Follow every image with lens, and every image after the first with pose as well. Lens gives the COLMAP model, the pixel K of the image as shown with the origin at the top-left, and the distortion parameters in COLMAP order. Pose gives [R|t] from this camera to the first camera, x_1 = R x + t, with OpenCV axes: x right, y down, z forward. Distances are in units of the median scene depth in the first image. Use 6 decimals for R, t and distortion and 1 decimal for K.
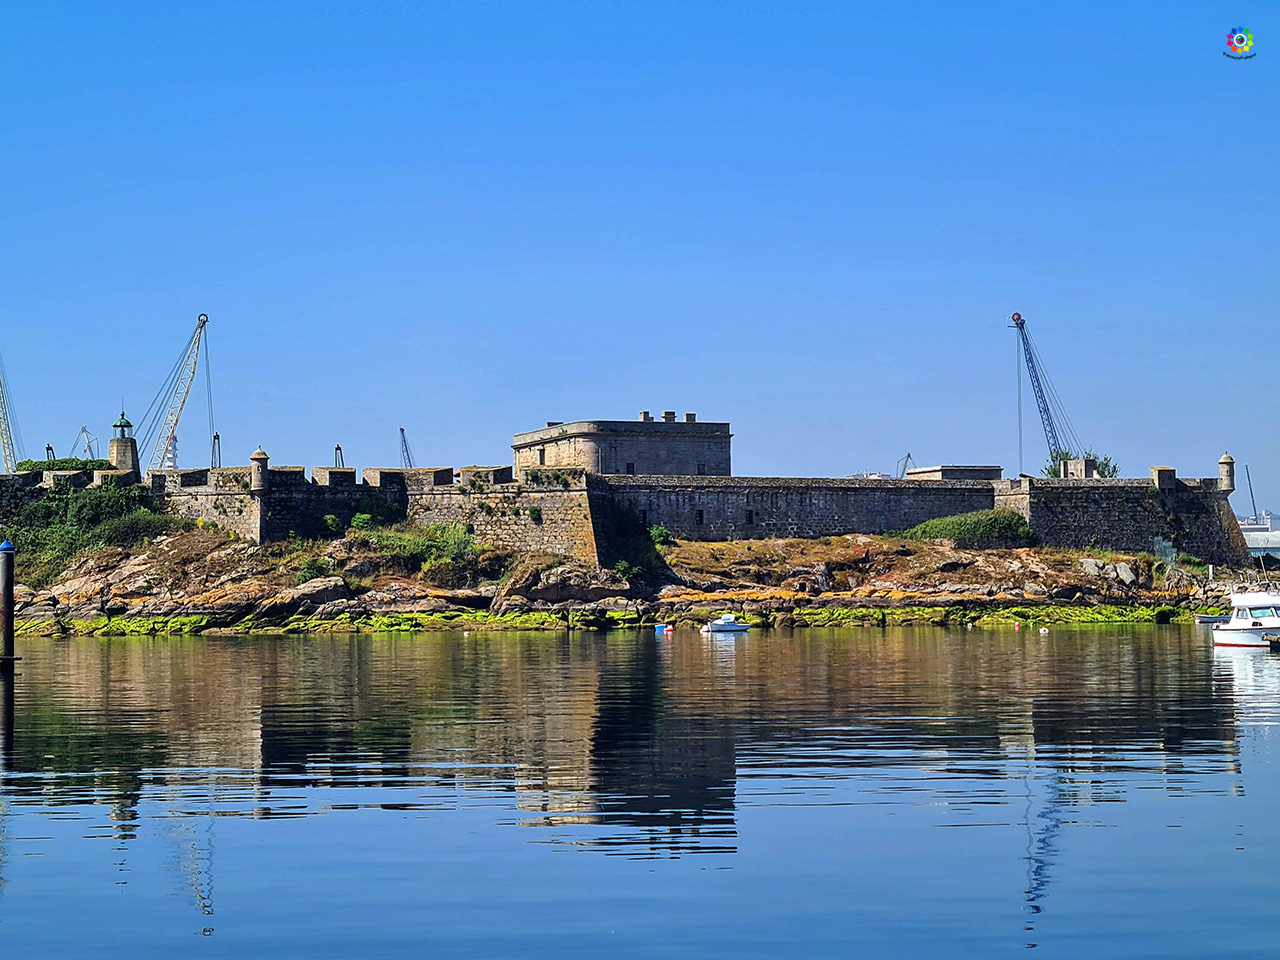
lens RADIAL K [[1043.5, 0, 633.5], [0, 1043.5, 482.3], [0, 0, 1]] dist [-0.033314, -0.000712]
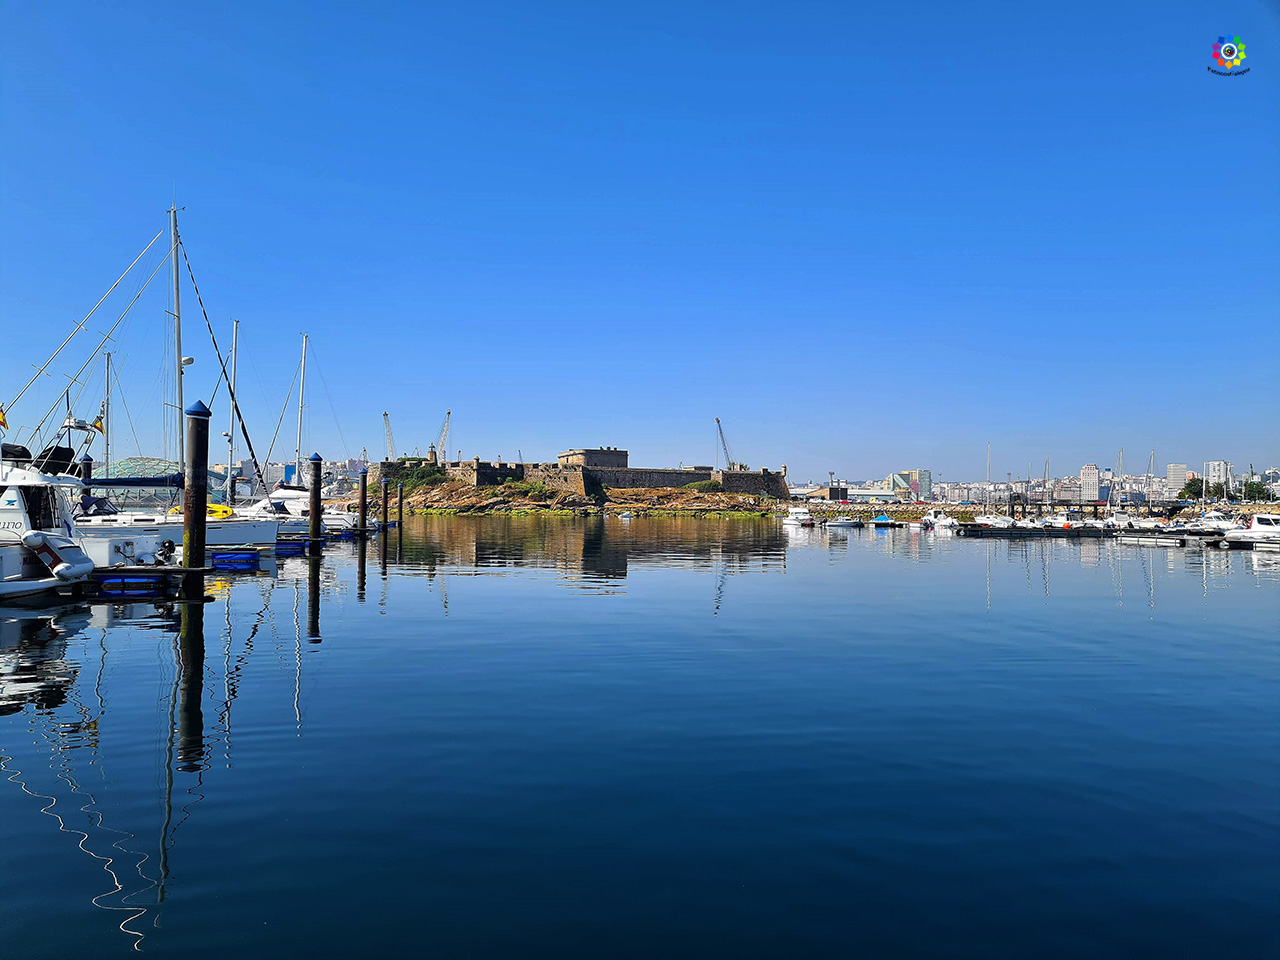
lens RADIAL K [[965.9, 0, 646.3], [0, 965.9, 485.4], [0, 0, 1]] dist [-0.000096, -0.000085]
pose [[0.998324, 0.021083, 0.053895, -0.007338], [-0.020738, 0.999761, -0.006951, 0.066540], [-0.054029, 0.005821, 0.998522, -1.920756]]
